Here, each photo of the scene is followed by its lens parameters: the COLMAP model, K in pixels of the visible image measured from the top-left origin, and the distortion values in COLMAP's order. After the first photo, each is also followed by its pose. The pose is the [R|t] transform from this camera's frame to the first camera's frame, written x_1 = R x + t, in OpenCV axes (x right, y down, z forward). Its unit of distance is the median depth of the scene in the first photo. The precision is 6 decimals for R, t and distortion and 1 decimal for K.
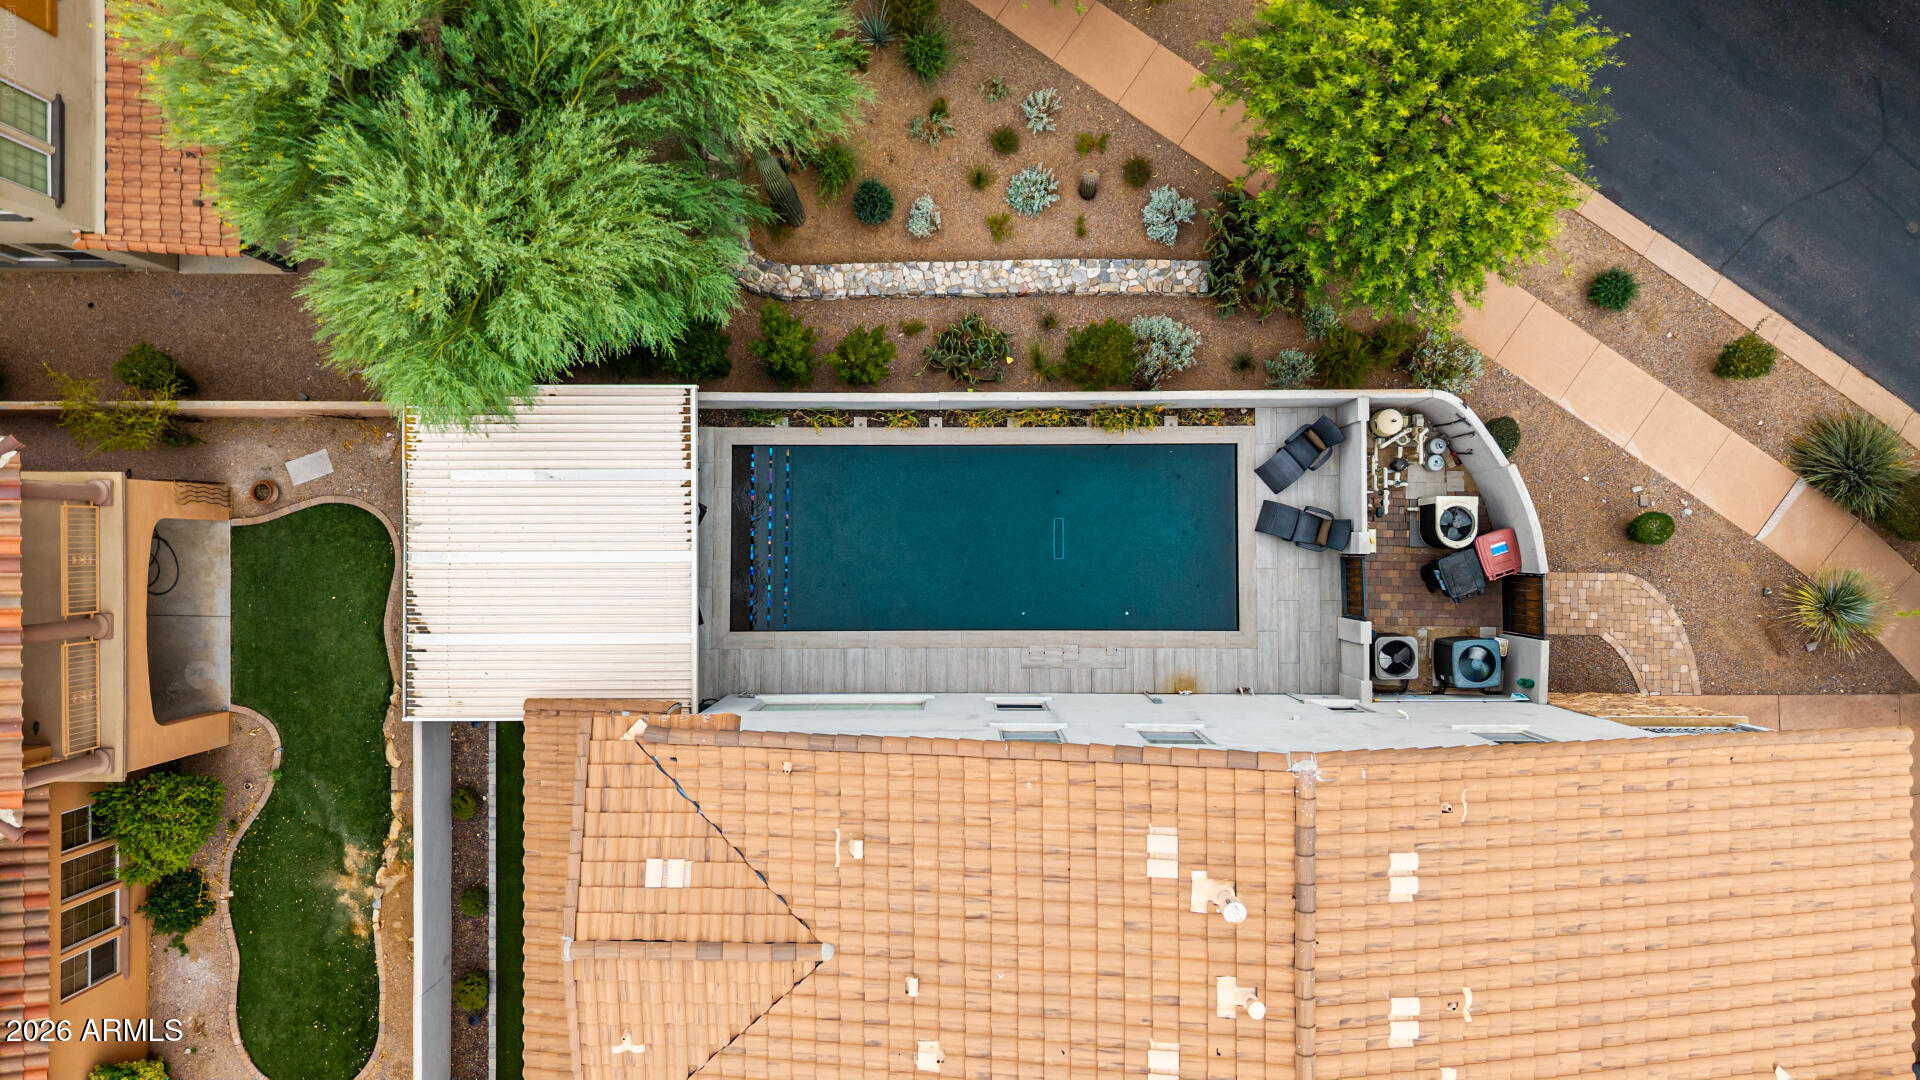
lens RADIAL K [[1280.9, 0, 954.0], [0, 1280.9, 535.1], [0, 0, 1]] dist [0.036898, -0.042256]
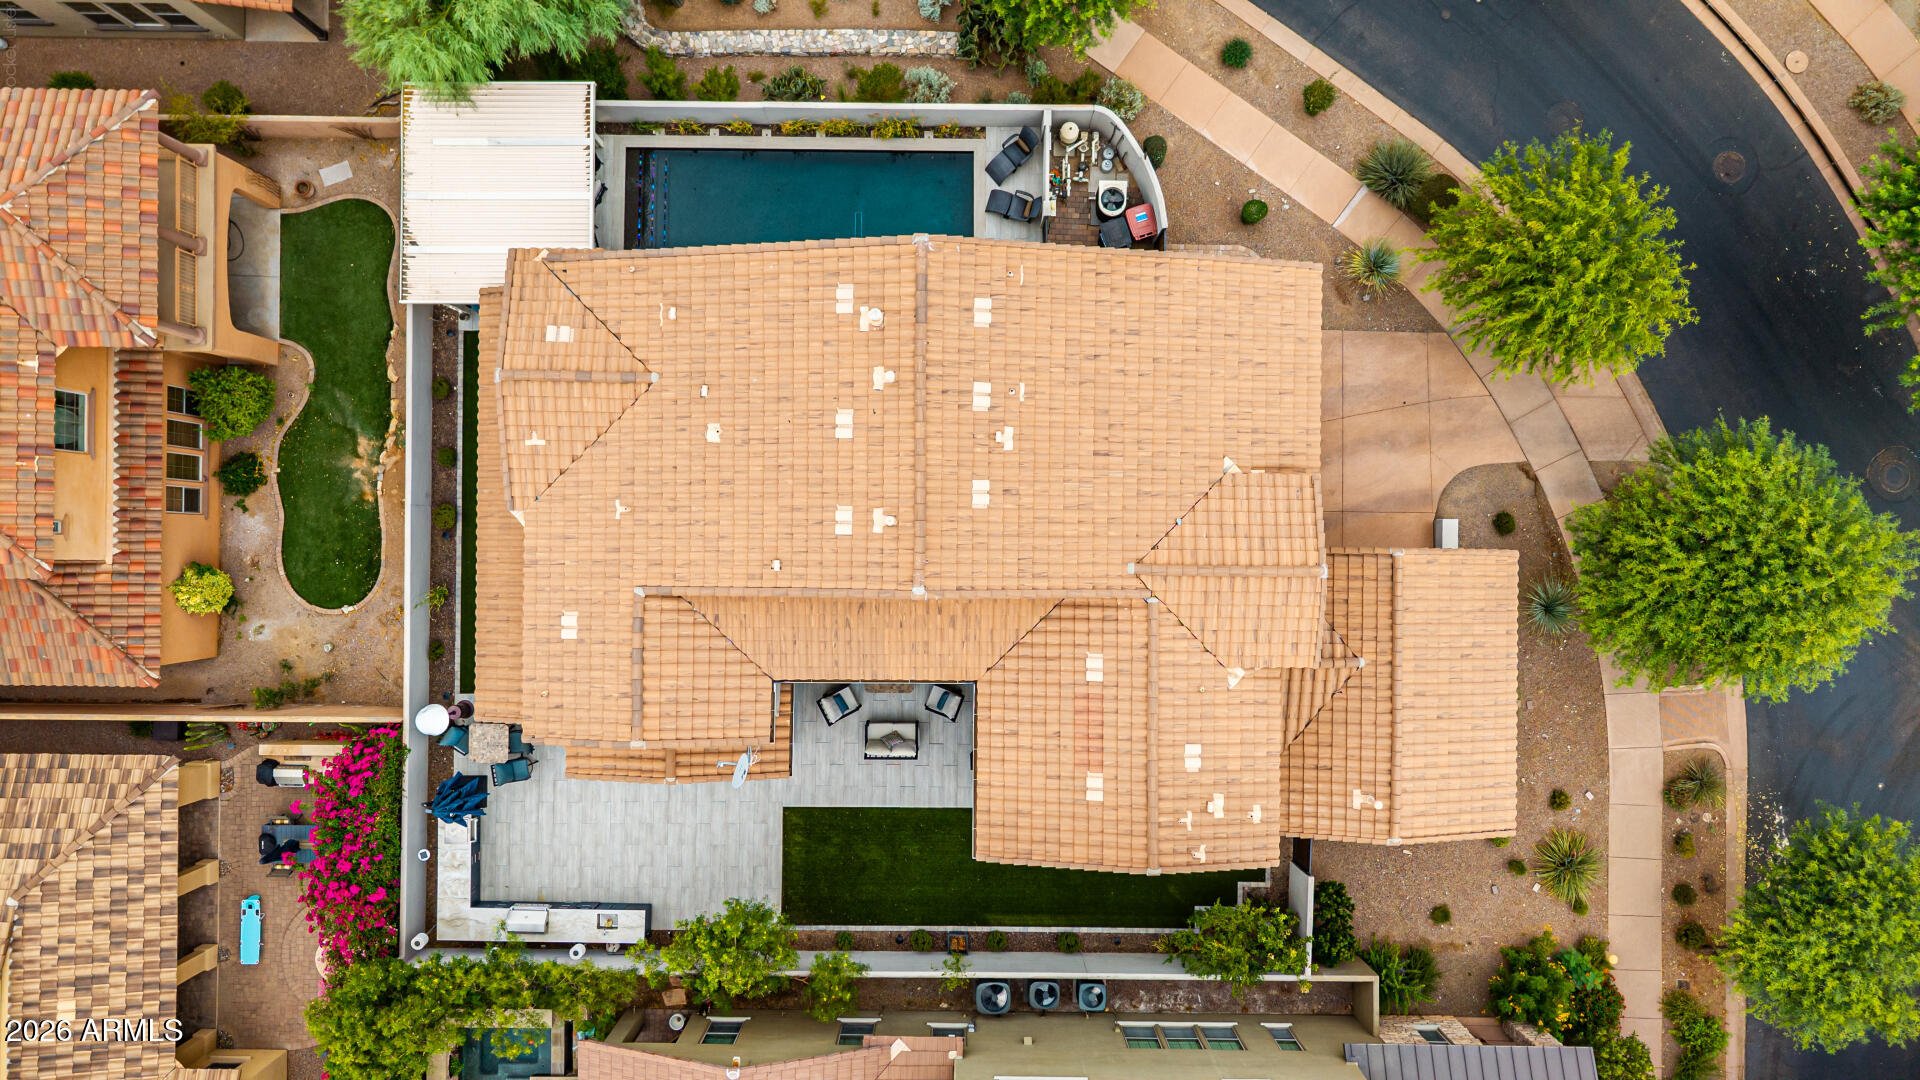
lens RADIAL K [[1287.7, 0, 960.0], [0, 1287.7, 540.0], [0, 0, 1]] dist [0.019900, -0.033526]
pose [[0.999926, 0.011116, 0.005017, 0.198973], [-0.011125, 0.999936, 0.001922, 0.361346], [-0.004995, -0.001978, 0.999986, -0.457859]]
